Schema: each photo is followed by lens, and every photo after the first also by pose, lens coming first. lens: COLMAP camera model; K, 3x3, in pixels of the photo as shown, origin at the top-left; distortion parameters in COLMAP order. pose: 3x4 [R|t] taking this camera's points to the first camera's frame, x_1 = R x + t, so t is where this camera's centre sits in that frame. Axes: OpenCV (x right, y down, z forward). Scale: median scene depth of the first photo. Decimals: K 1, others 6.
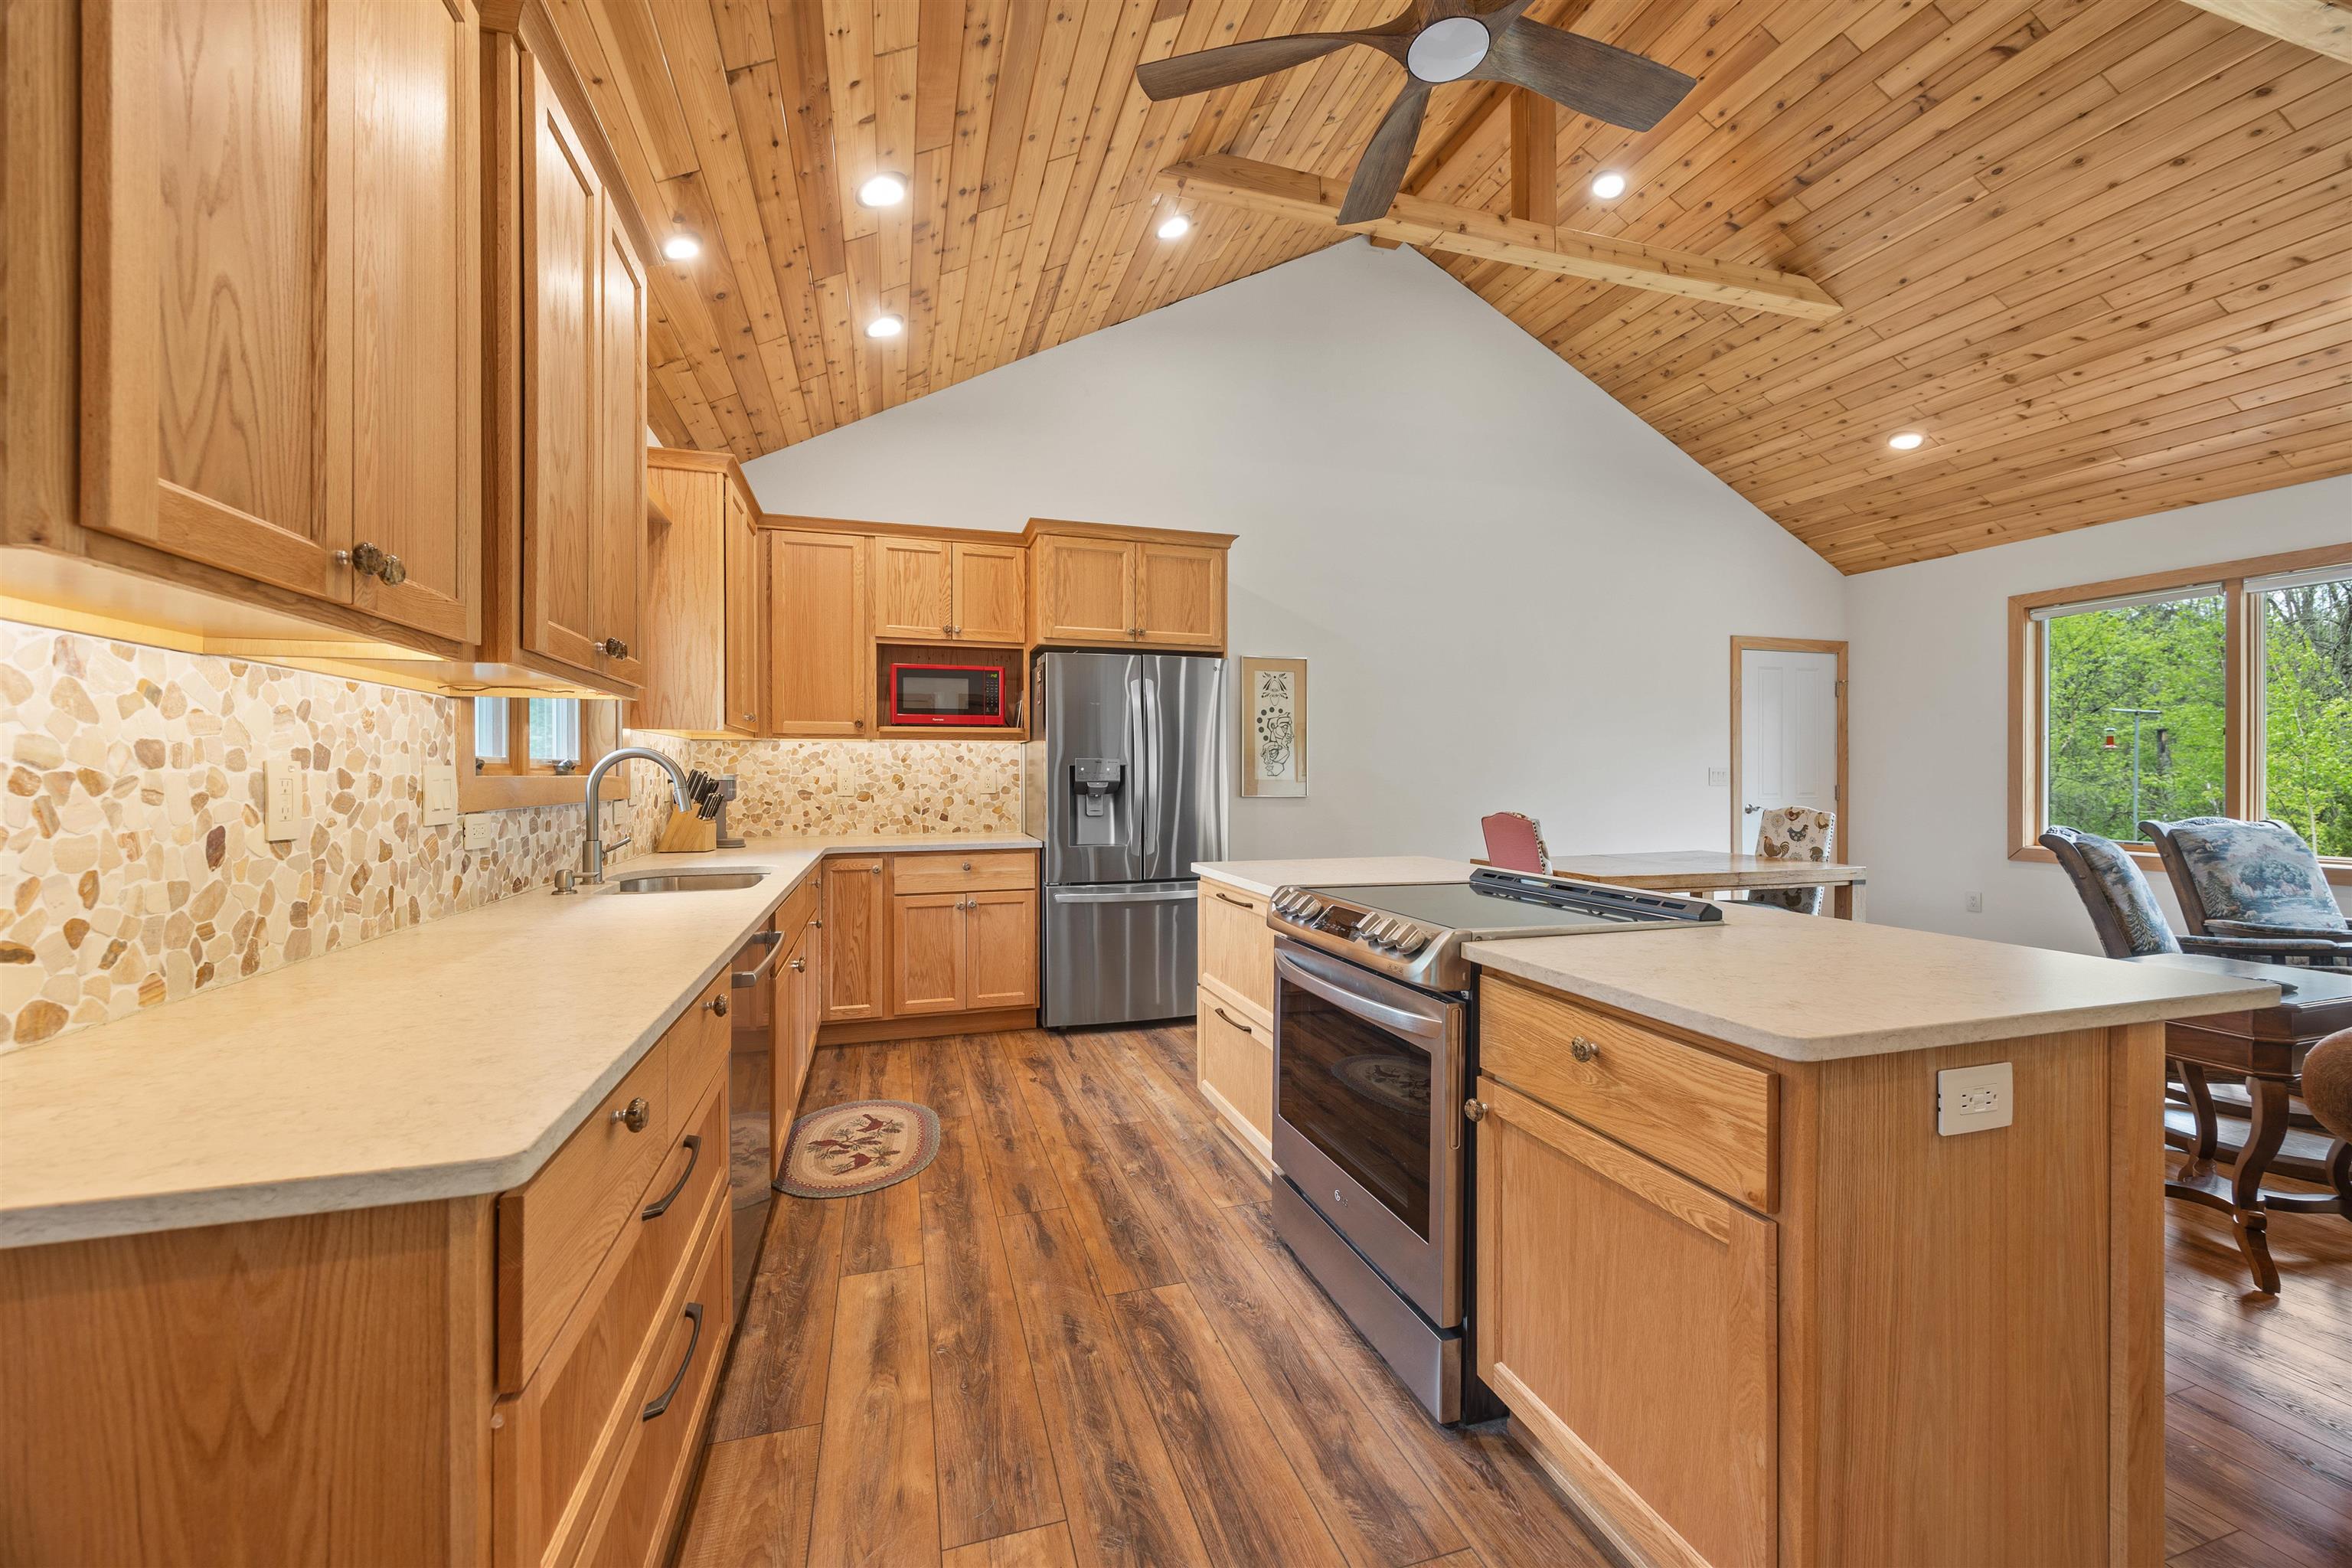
lens RADIAL K [[907.4, 0, 1156.2], [0, 907.4, 776.0], [0, 0, 1]] dist [-0.008884, -0.000627]
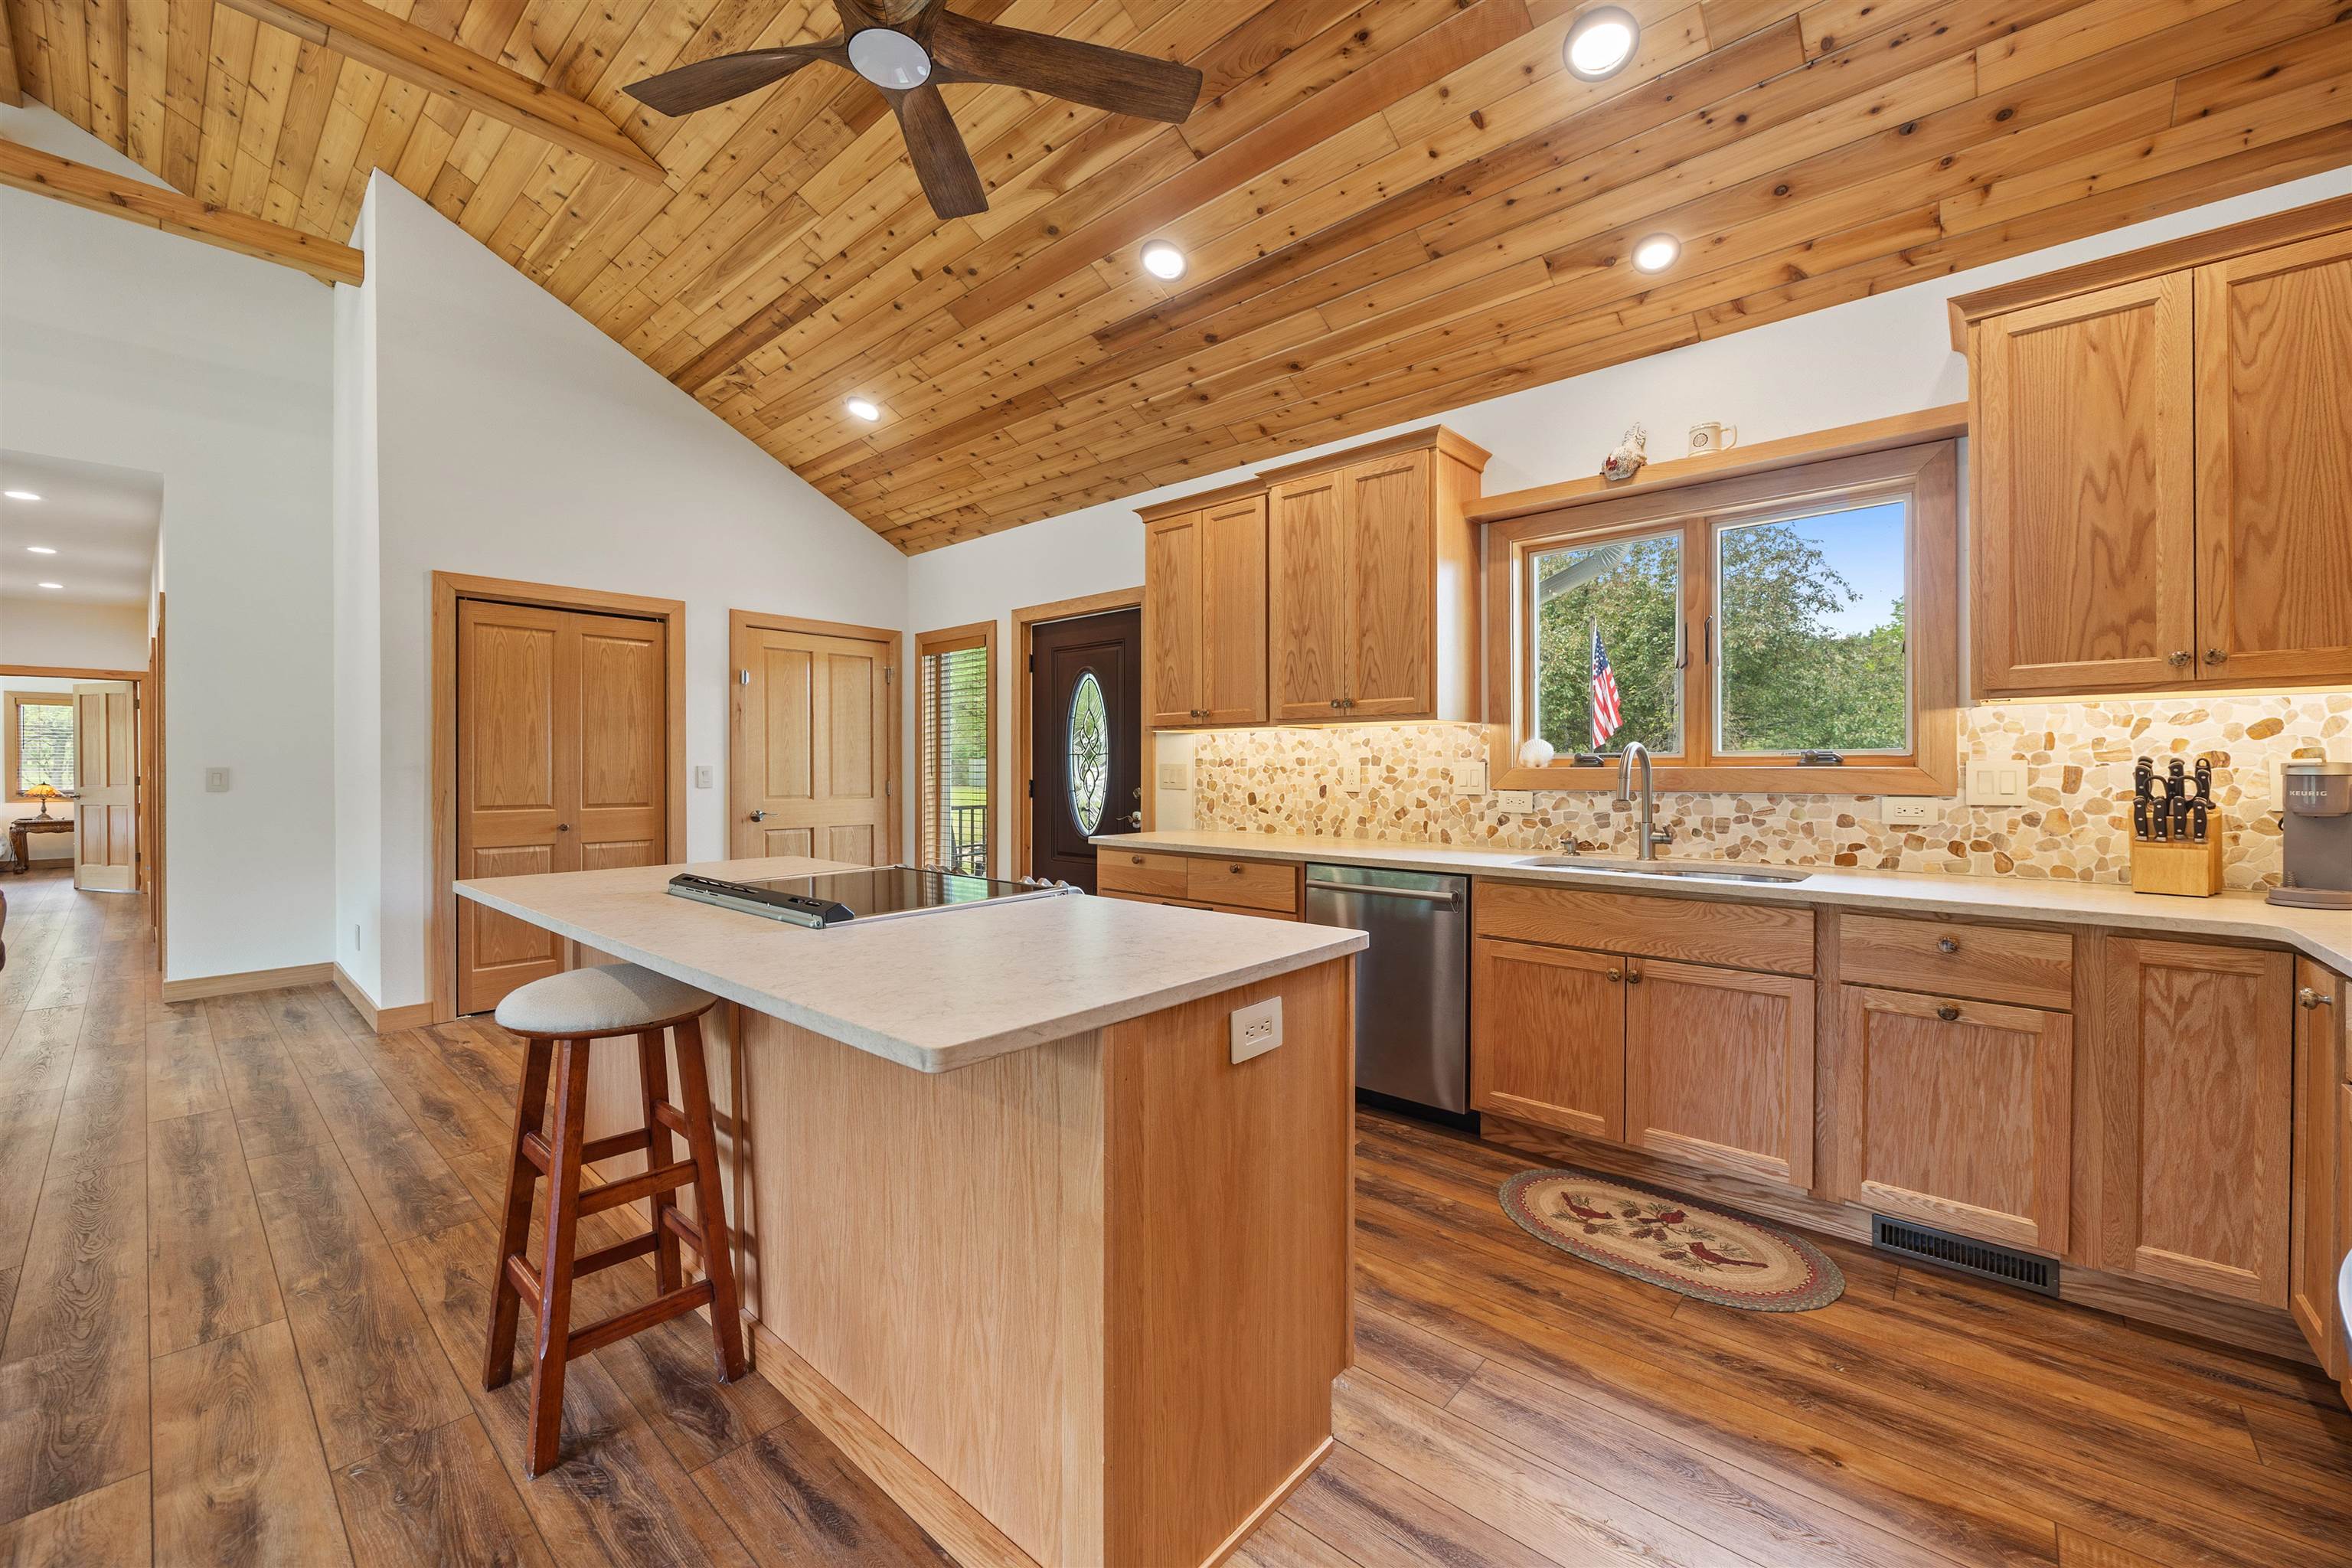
lens RADIAL K [[907.4, 0, 1191.2], [0, 907.4, 758.6], [0, 0, 1]] dist [-0.008884, -0.000627]
pose [[-0.828037, -0.001426, -0.560671, 0.320338], [0.006794, 0.999898, -0.012577, 0.000936], [0.560632, -0.014224, -0.827943, 1.043791]]
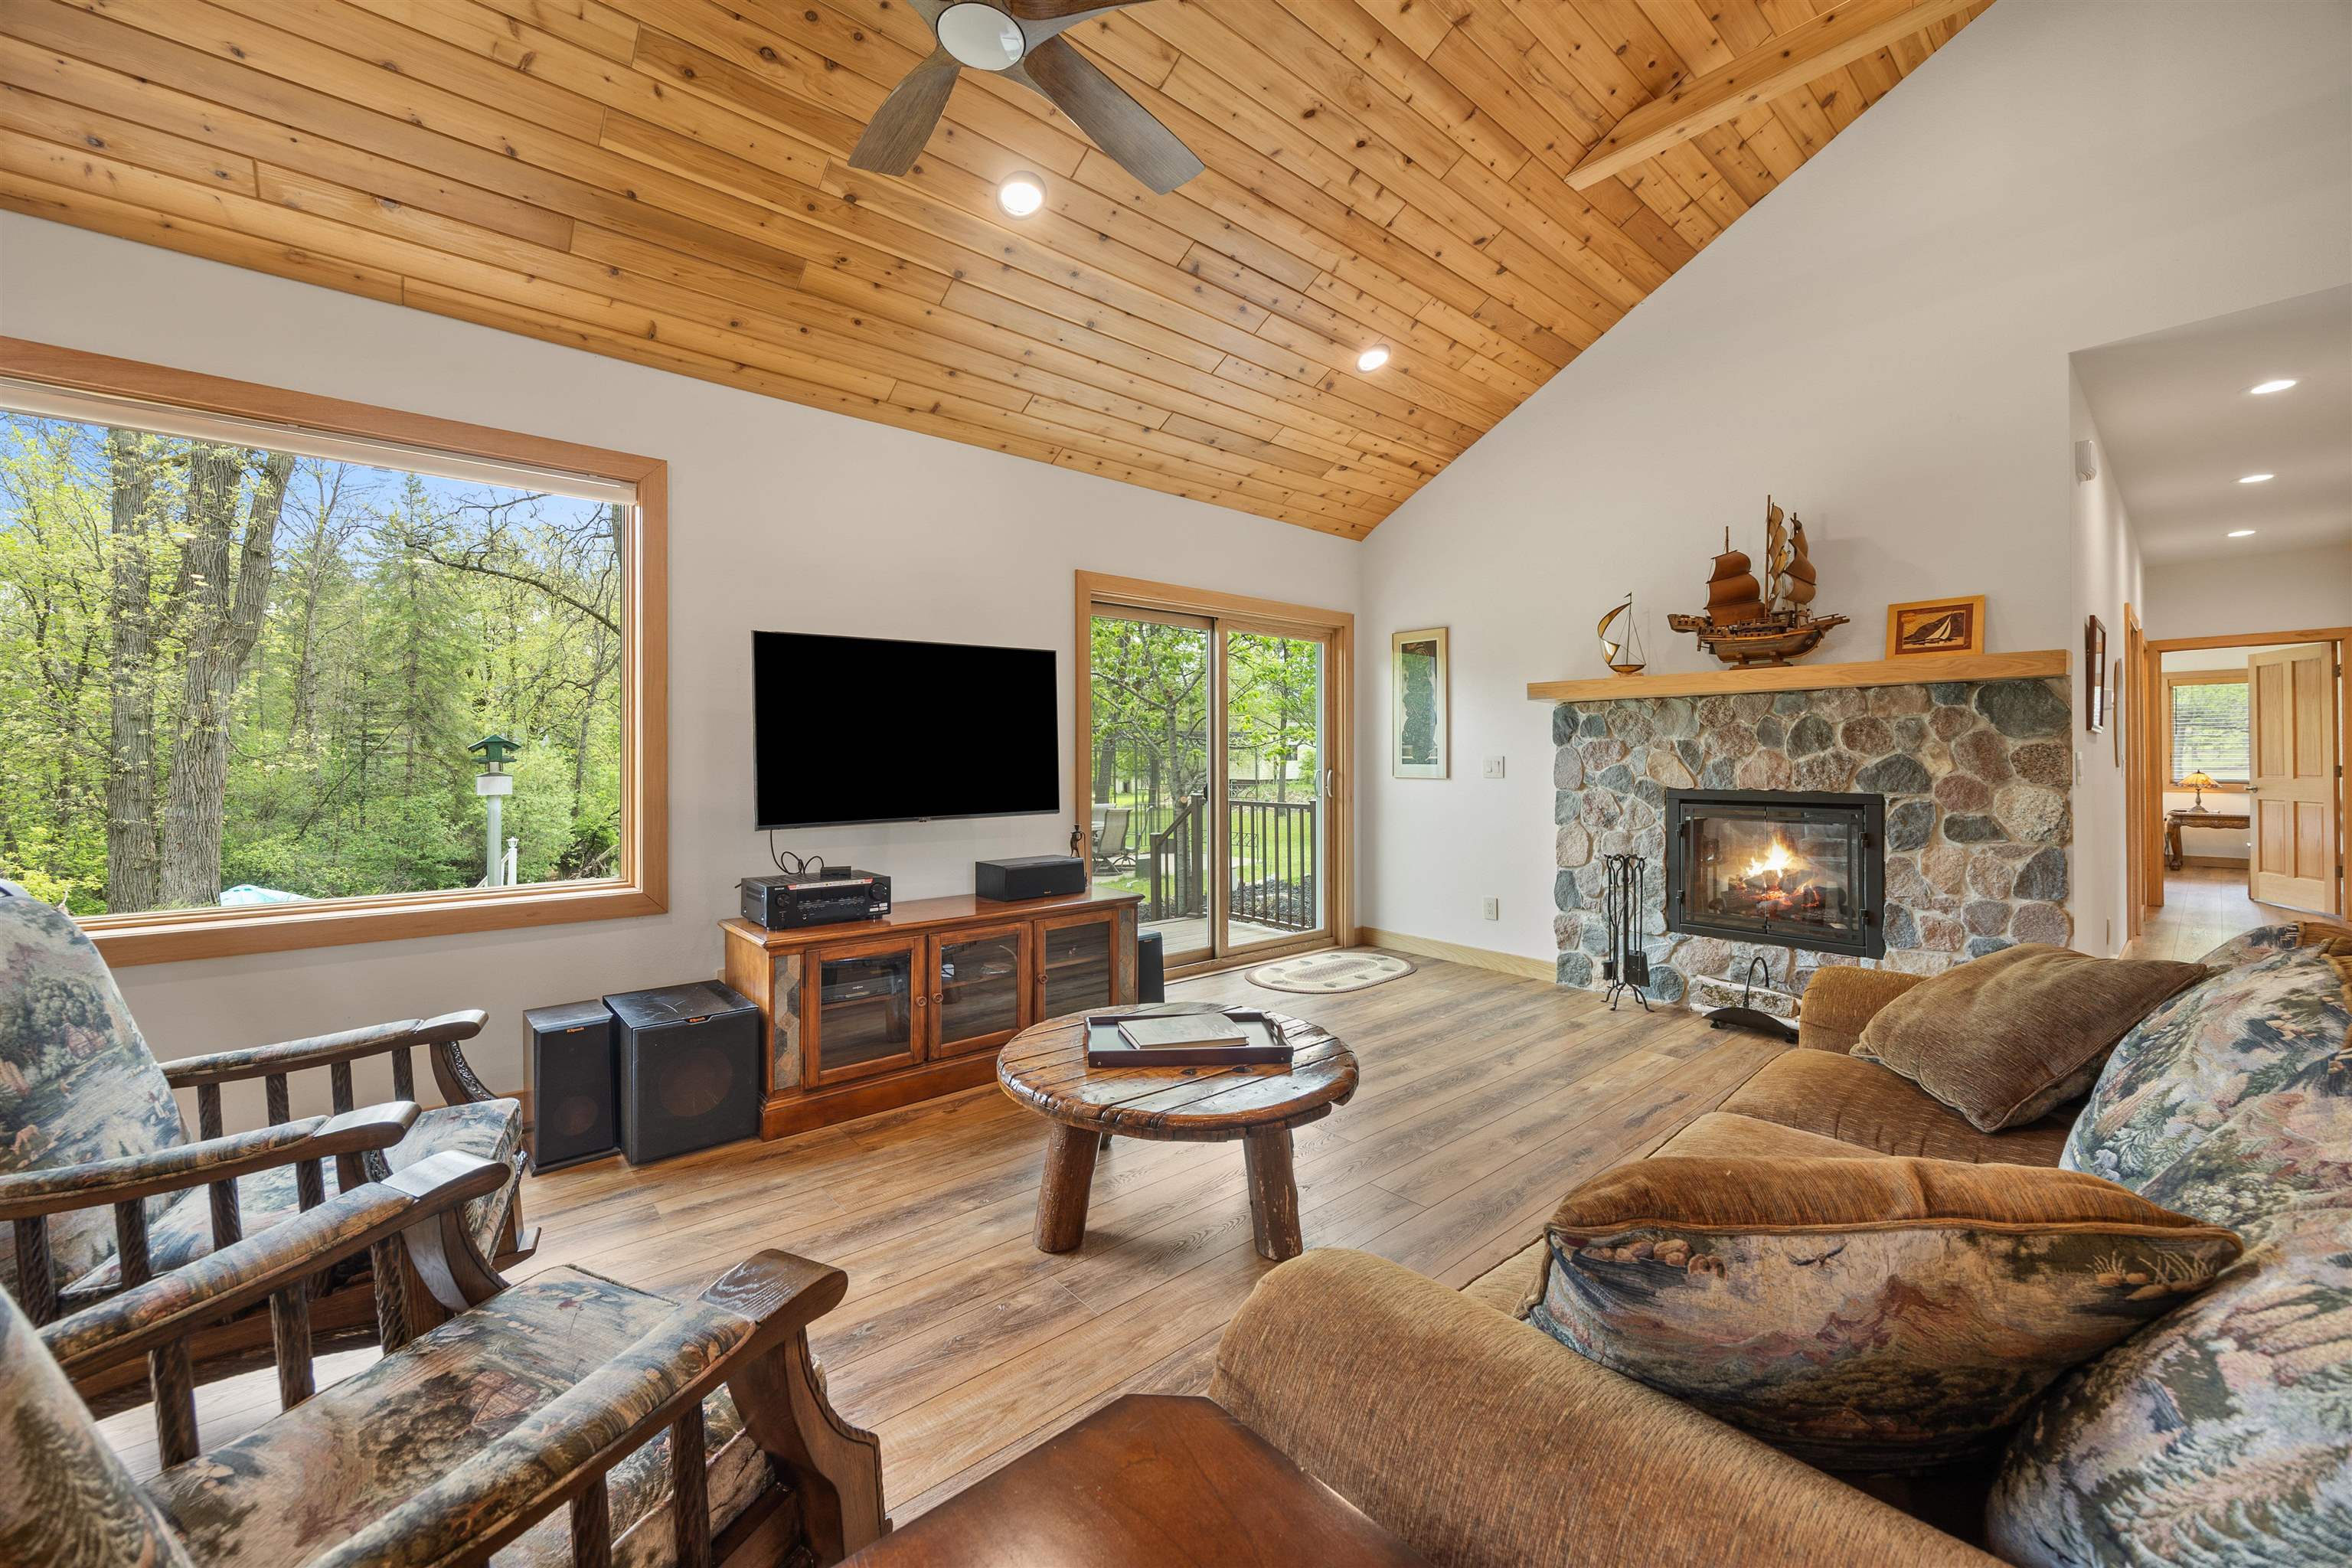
lens RADIAL K [[907.4, 0, 1155.8], [0, 907.4, 748.6], [0, 0, 1]] dist [-0.008884, -0.000627]
pose [[-0.416921, 0.016241, 0.908798, 0.576885], [-0.001610, 0.999826, -0.018607, 0.002403], [-0.908941, -0.009221, -0.416822, 0.597465]]
